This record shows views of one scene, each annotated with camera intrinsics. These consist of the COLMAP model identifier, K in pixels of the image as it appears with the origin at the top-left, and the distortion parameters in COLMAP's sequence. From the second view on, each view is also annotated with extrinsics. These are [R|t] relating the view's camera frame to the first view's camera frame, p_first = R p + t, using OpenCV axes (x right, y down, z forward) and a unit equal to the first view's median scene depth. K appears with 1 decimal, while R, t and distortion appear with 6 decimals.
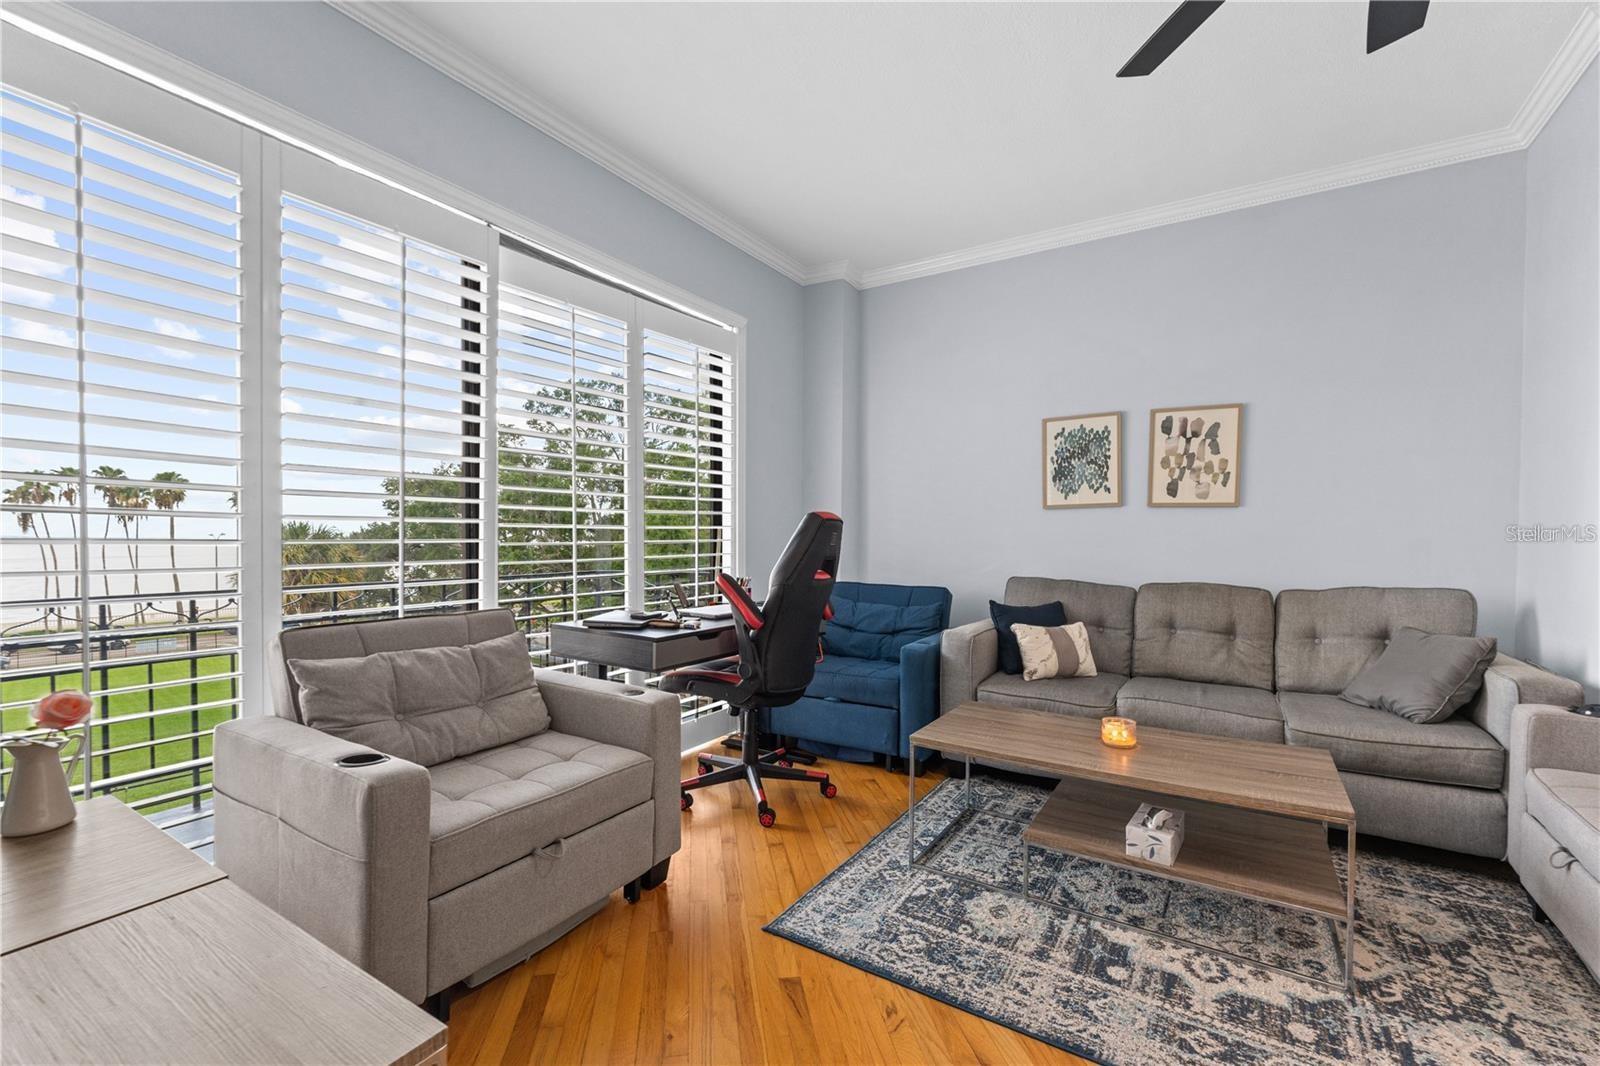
lens RADIAL K [[686.1, 0, 790.1], [0, 686.1, 548.6], [0, 0, 1]] dist [-0.002155, 0.000561]
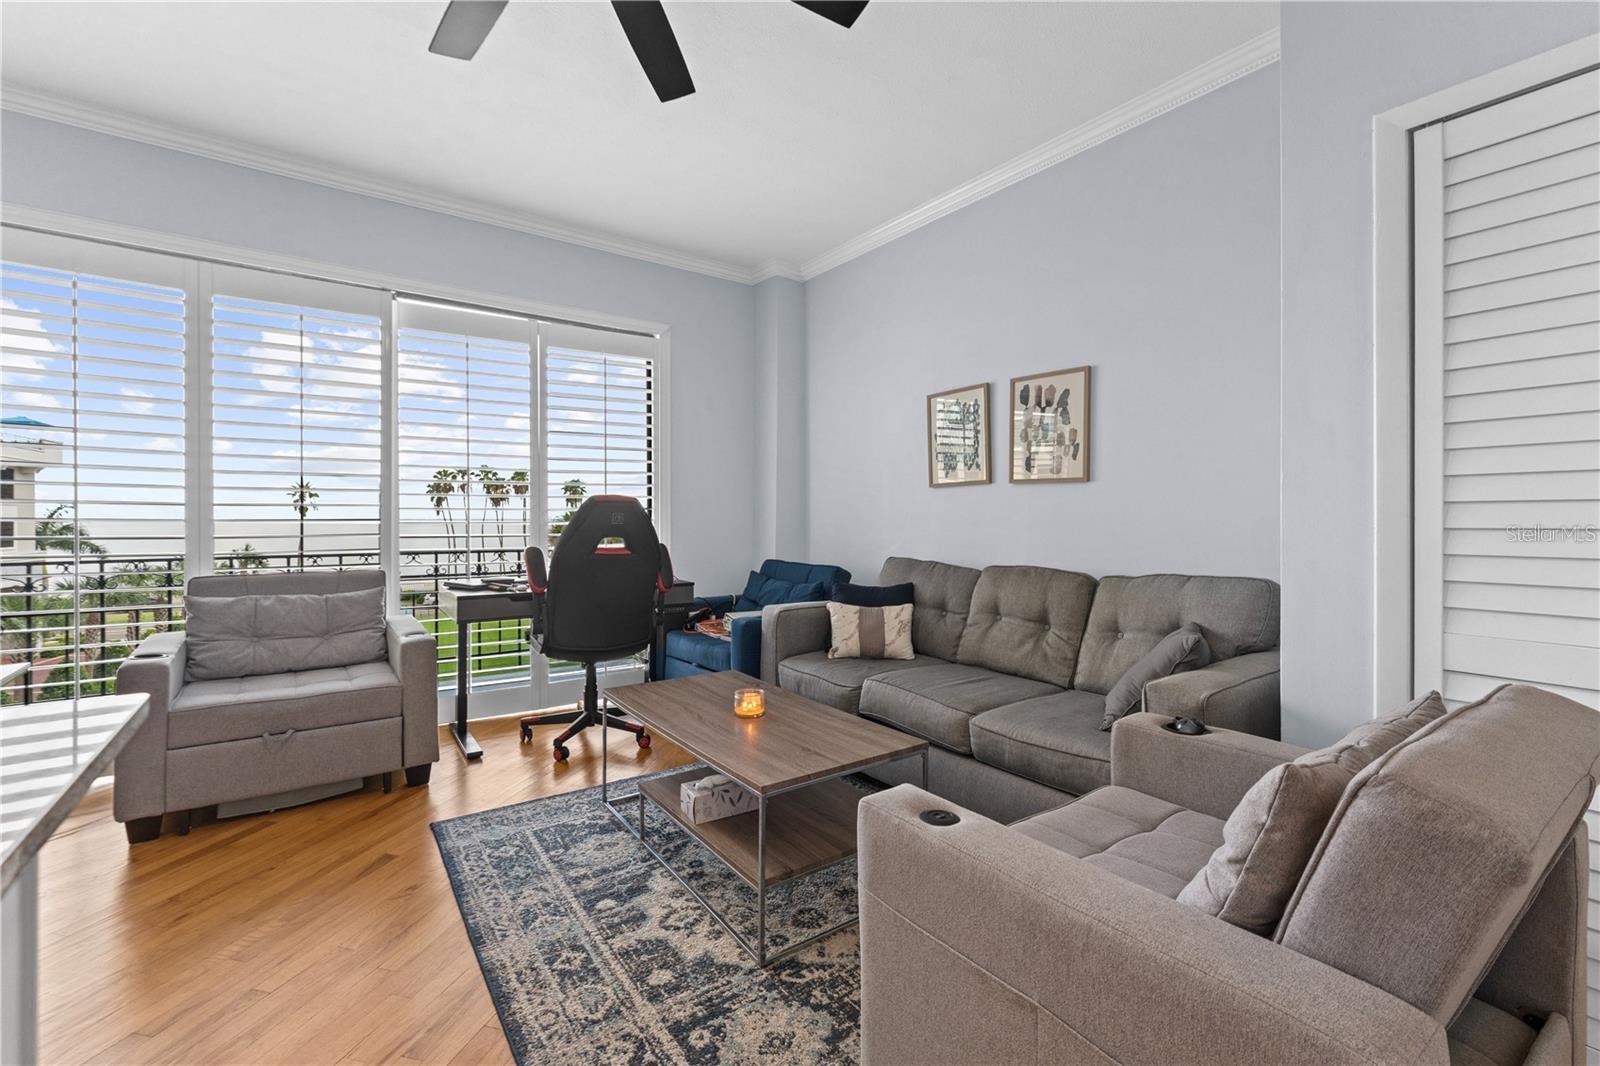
lens RADIAL K [[686.1, 0, 791.6], [0, 686.1, 516.2], [0, 0, 1]] dist [-0.002155, 0.000561]
pose [[0.927778, -0.003480, -0.373116, 0.671625], [-0.003962, 0.999808, -0.019177, 0.002254], [0.373111, 0.019270, 0.927587, 0.034101]]
